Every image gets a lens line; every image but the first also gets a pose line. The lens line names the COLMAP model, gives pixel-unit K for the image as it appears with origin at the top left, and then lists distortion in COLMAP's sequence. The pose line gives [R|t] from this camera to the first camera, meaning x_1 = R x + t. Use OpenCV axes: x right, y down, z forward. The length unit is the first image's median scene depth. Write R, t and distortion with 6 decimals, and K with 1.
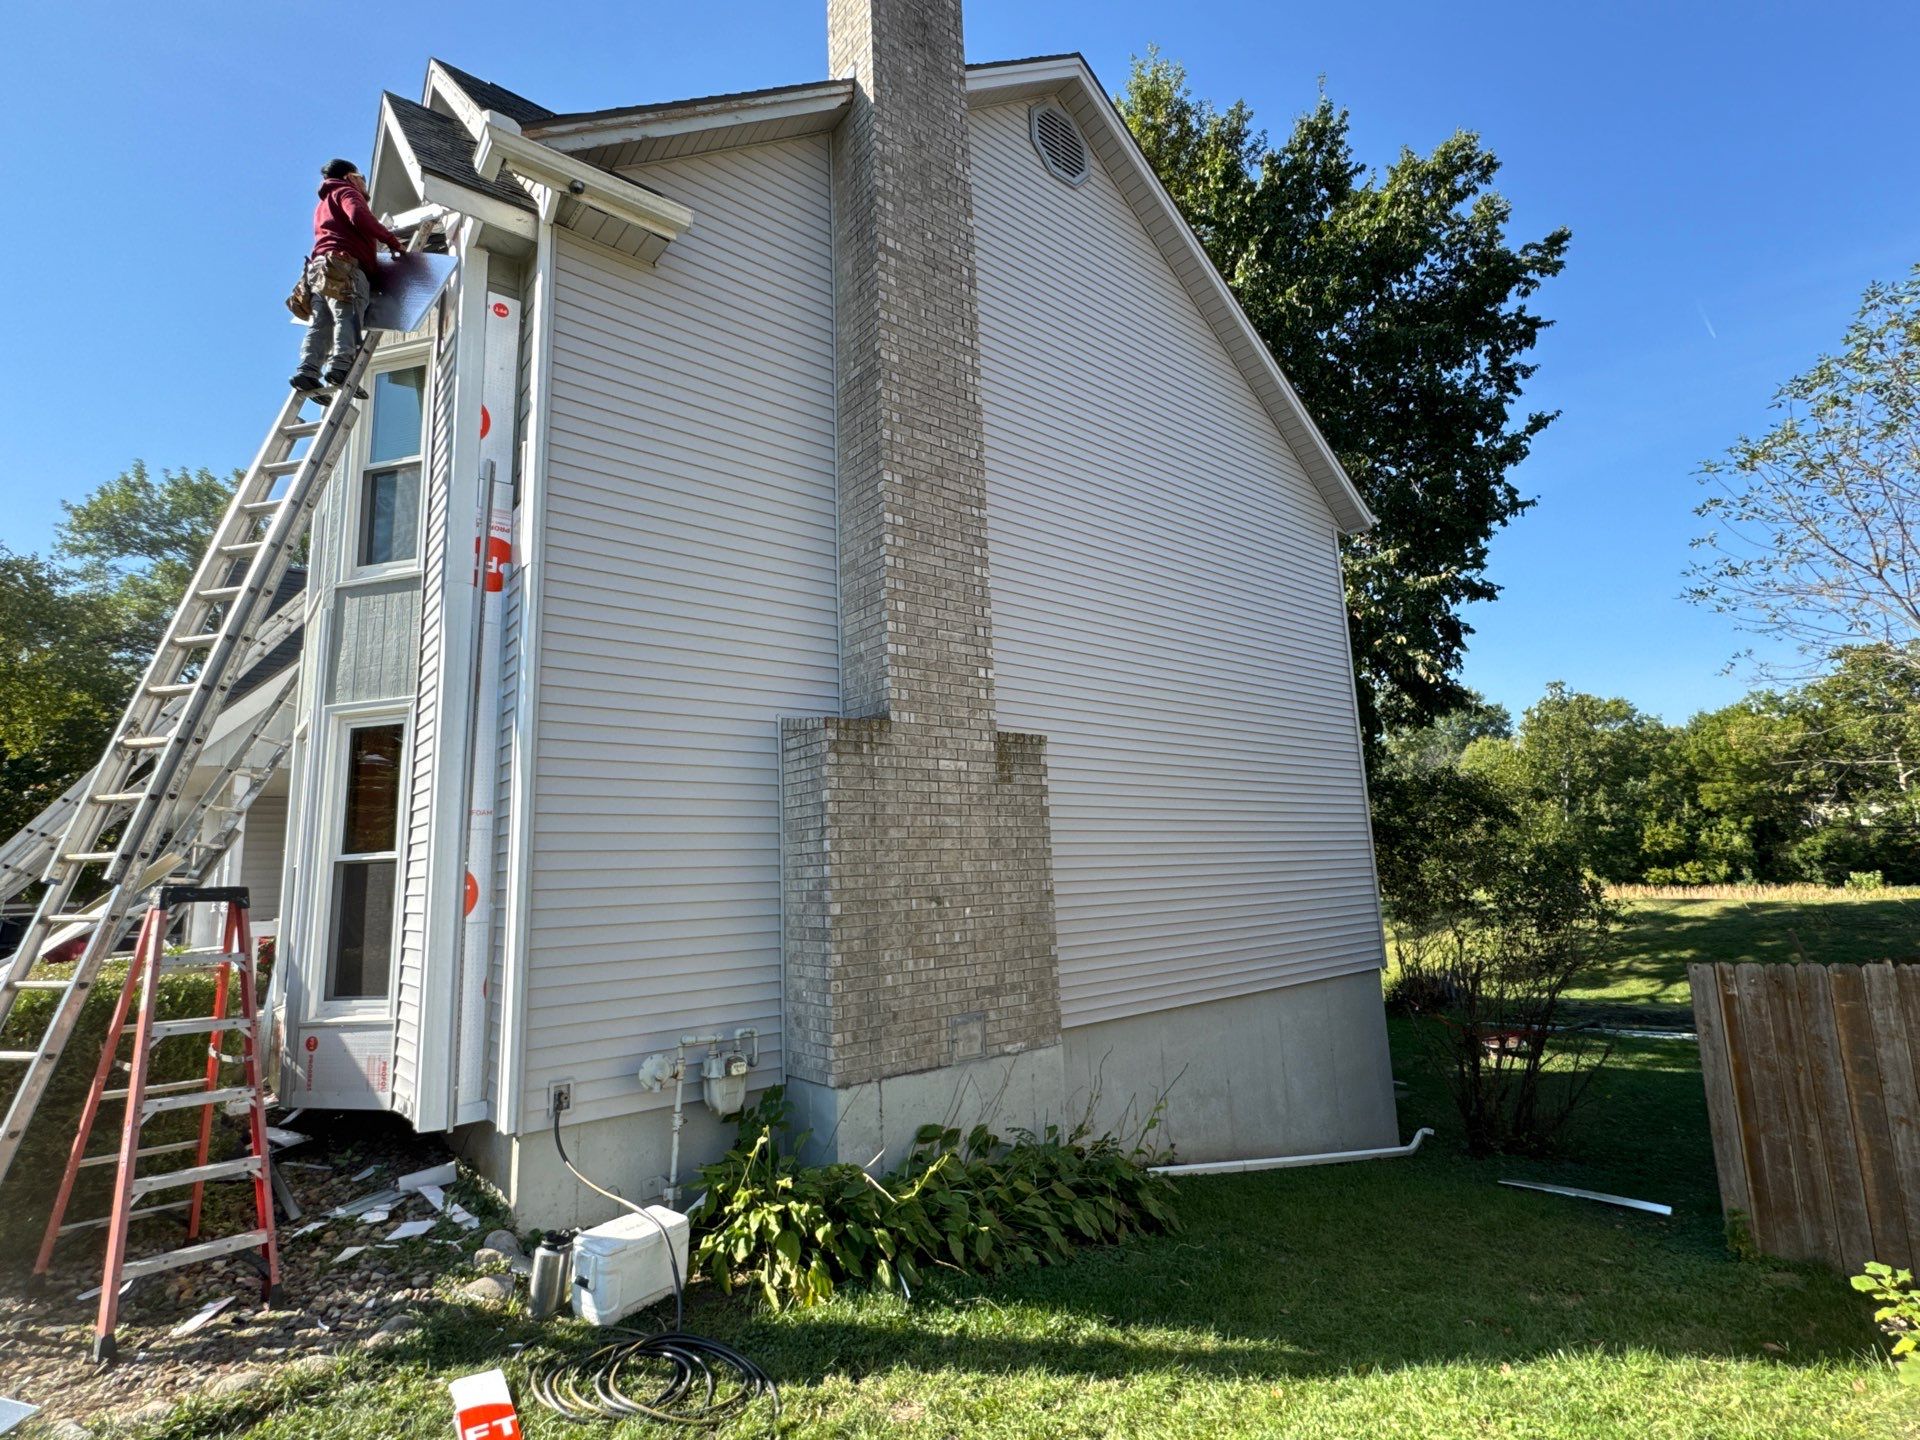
lens RADIAL K [[930.5, 0, 955.8], [0, 930.5, 718.5], [0, 0, 1]] dist [-0.001155, 0.000102]
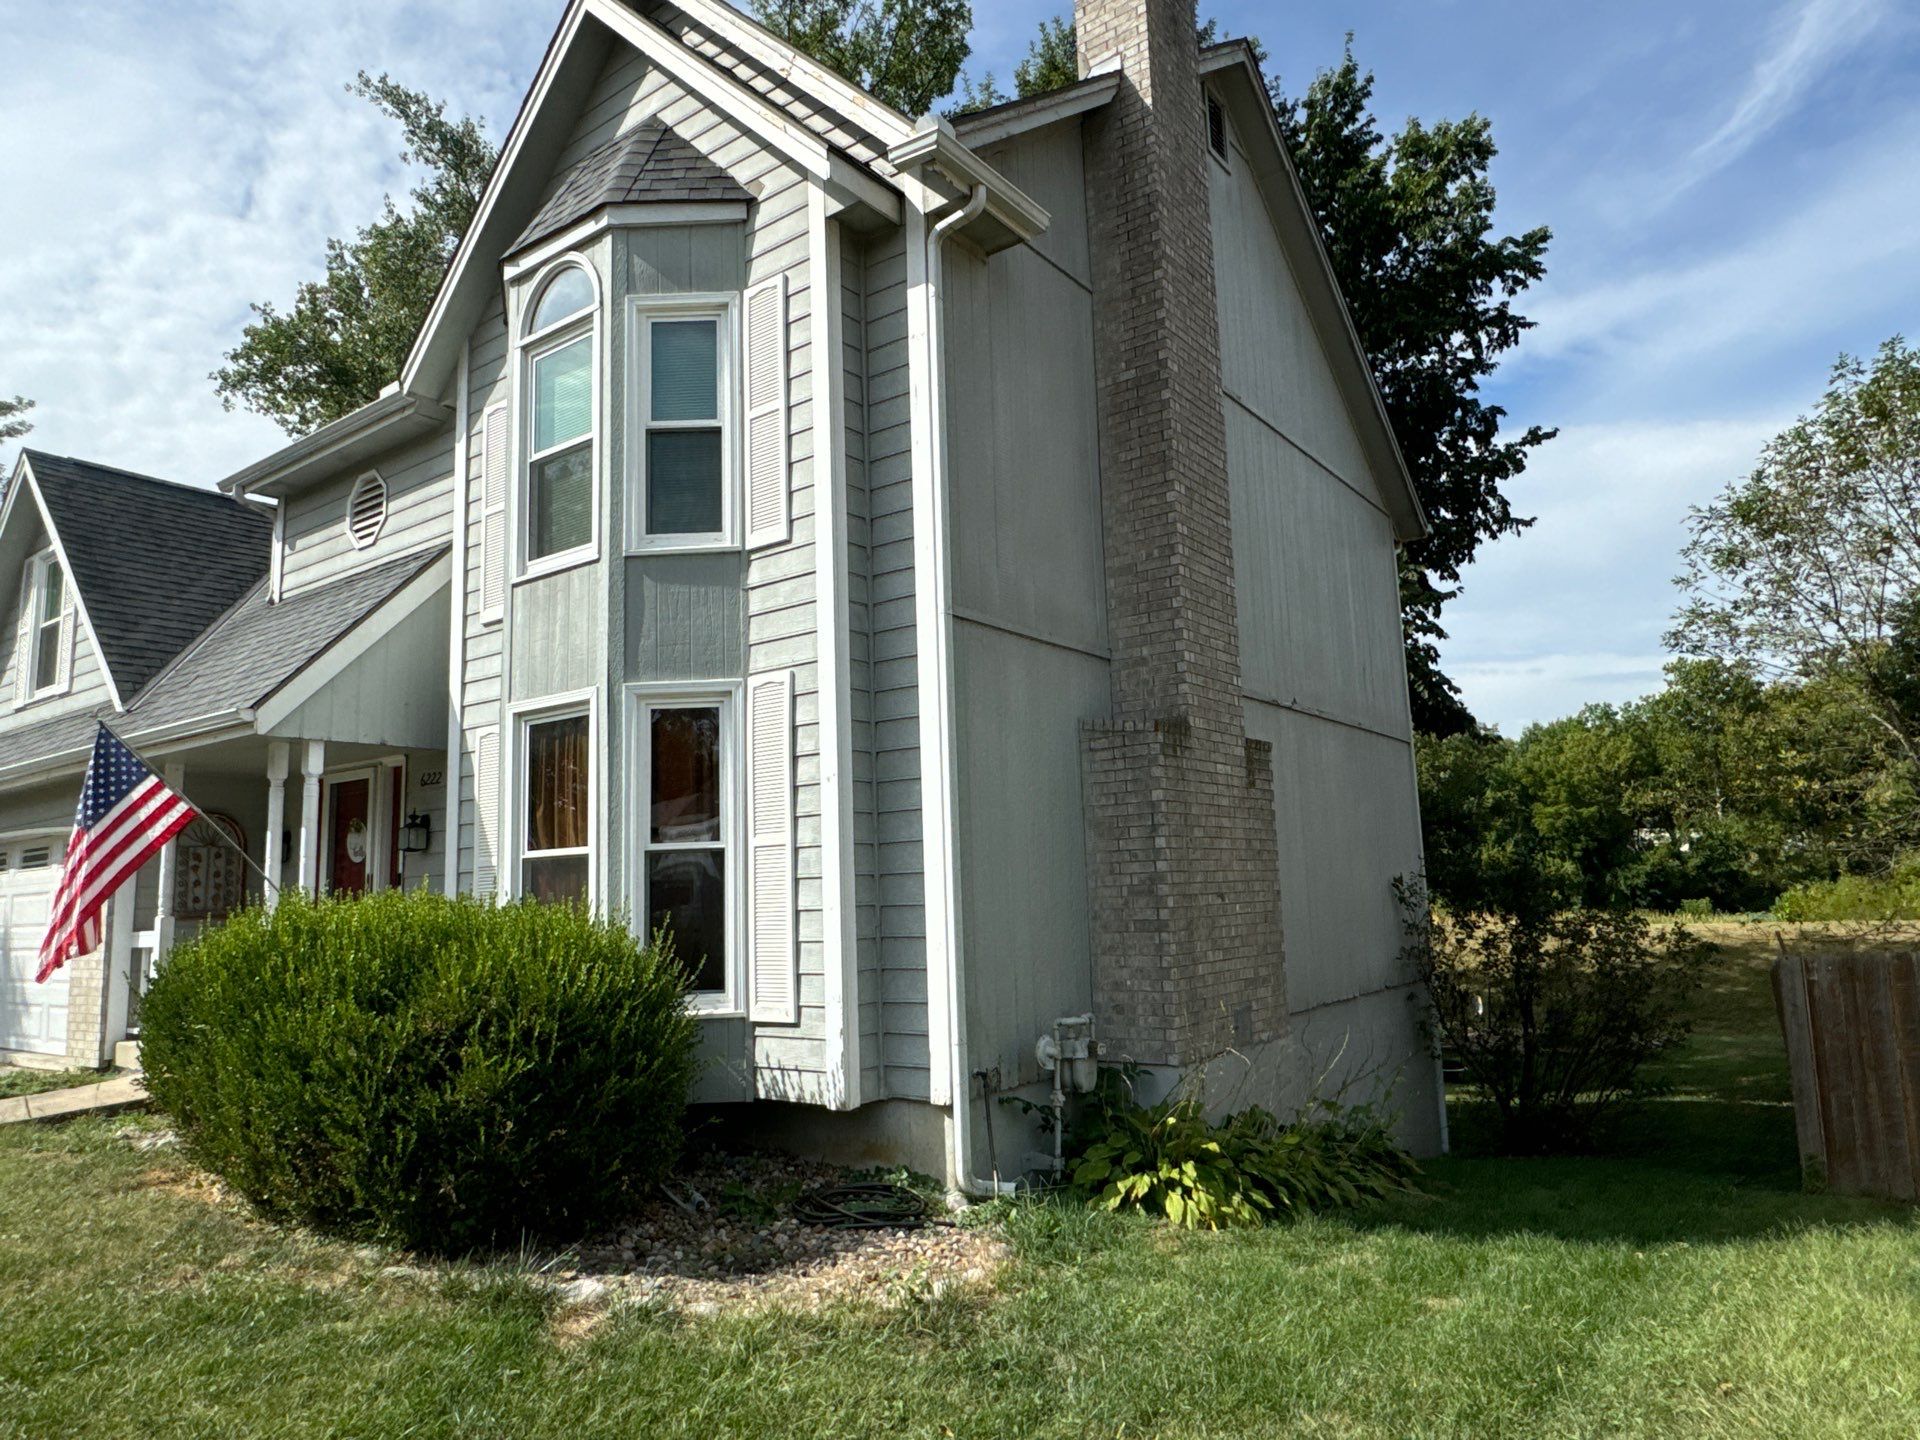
lens RADIAL K [[1221.9, 0, 952.7], [0, 1221.9, 723.6], [0, 0, 1]] dist [-0.004085, -0.003094]
pose [[0.969529, 0.041724, 0.241395, -0.614039], [-0.047090, 0.998754, 0.016499, -0.009294], [-0.240406, -0.027364, 0.970287, -0.250898]]
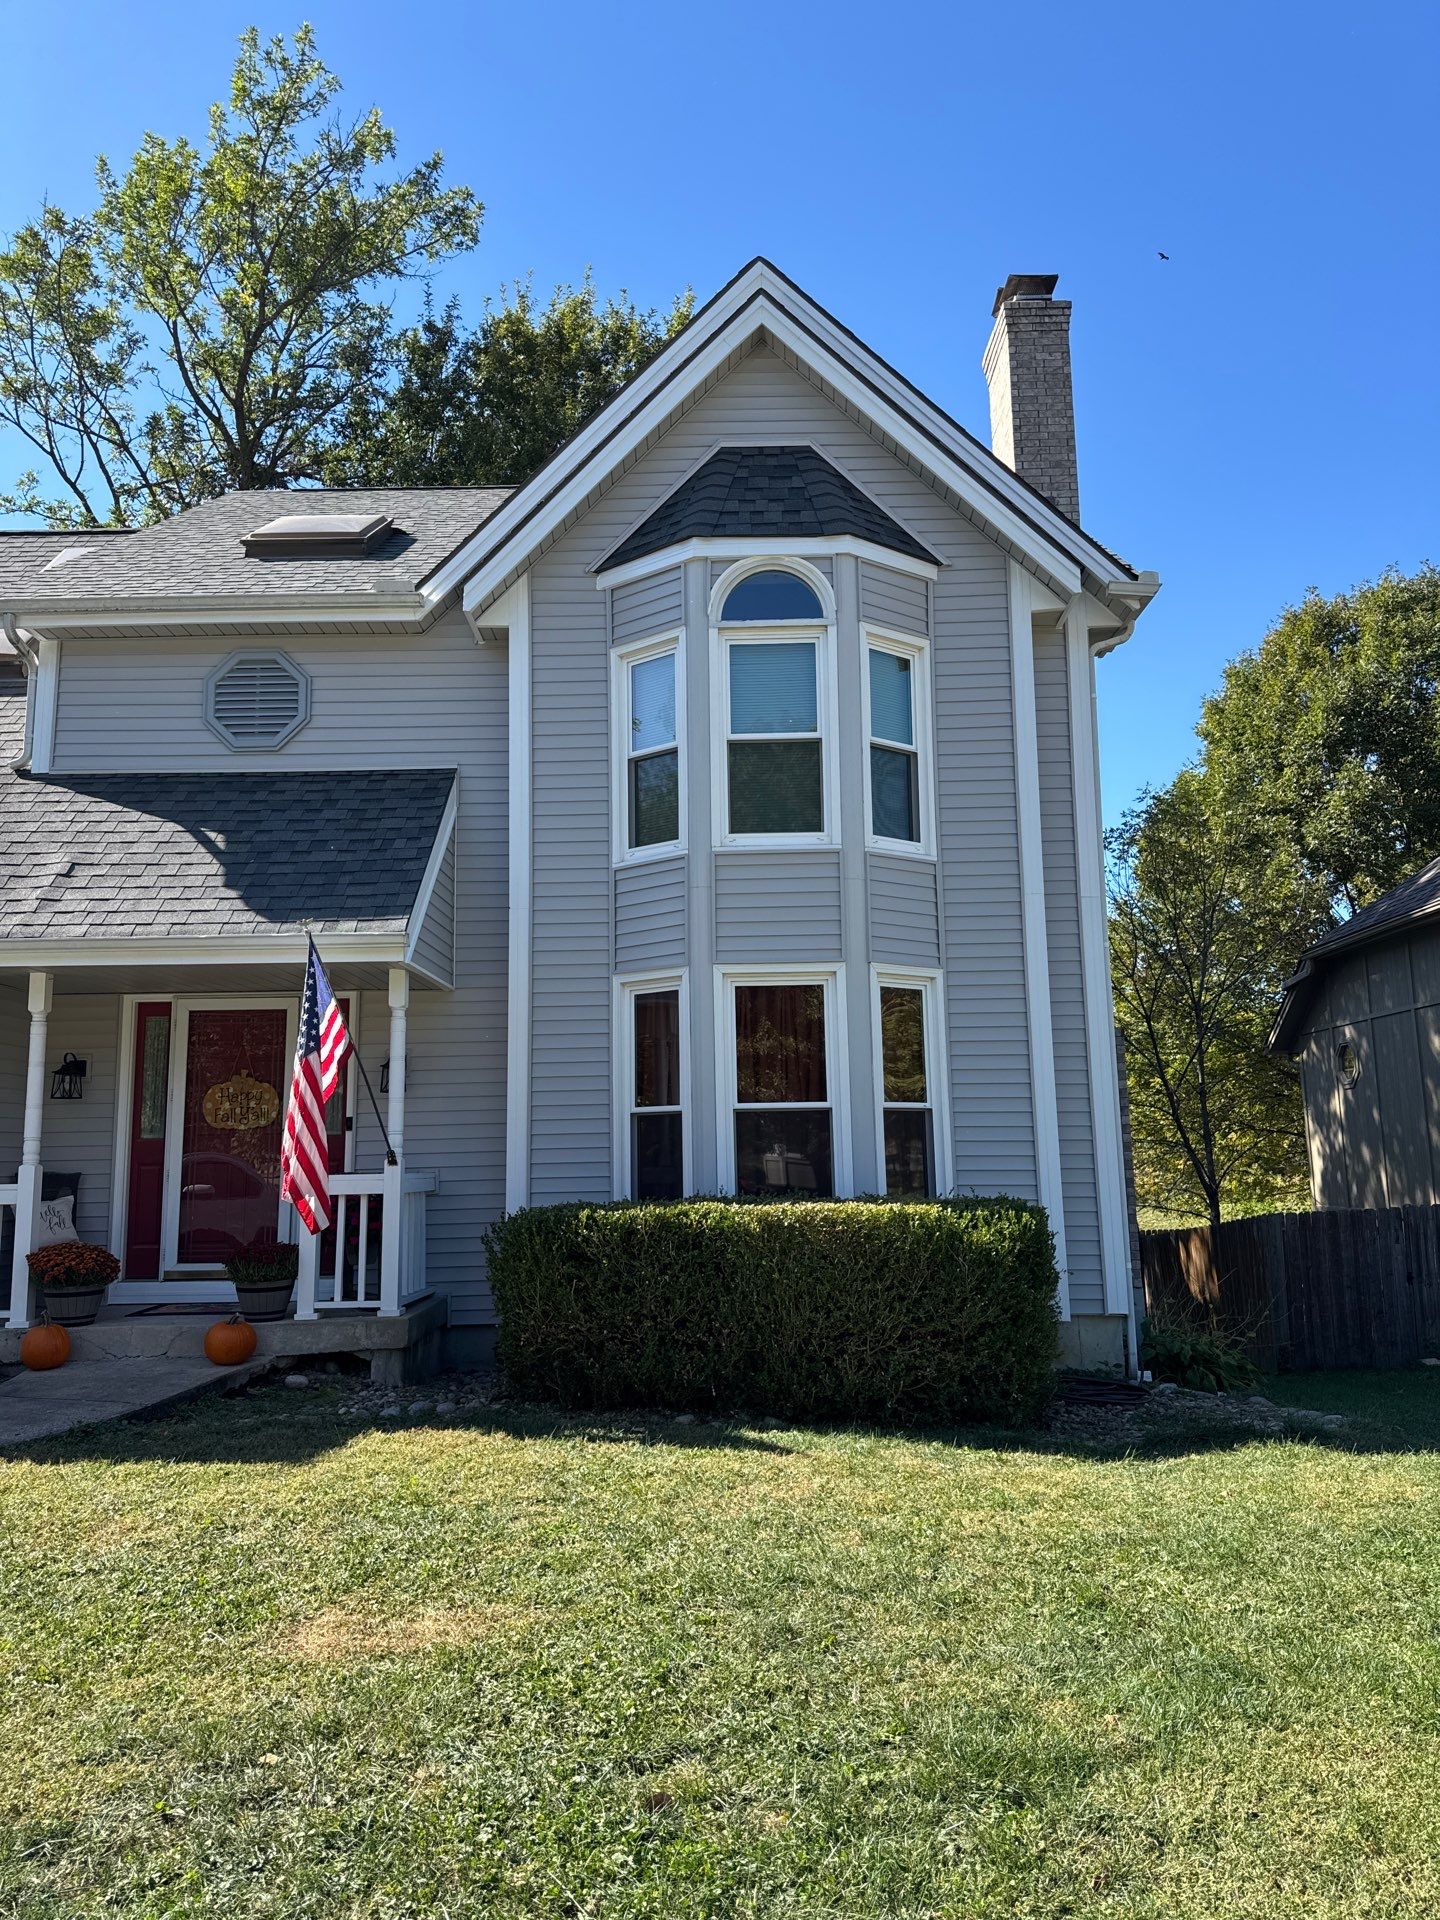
lens RADIAL K [[1349.1, 0, 720.0], [0, 1349.1, 960.0], [0, 0, 1]] dist [0.098585, -0.141848]
pose [[0.643589, 0.143379, 0.751821, -1.847467], [-0.140738, 0.987717, -0.067889, 0.106440], [-0.752320, -0.062117, 0.655863, 0.100986]]
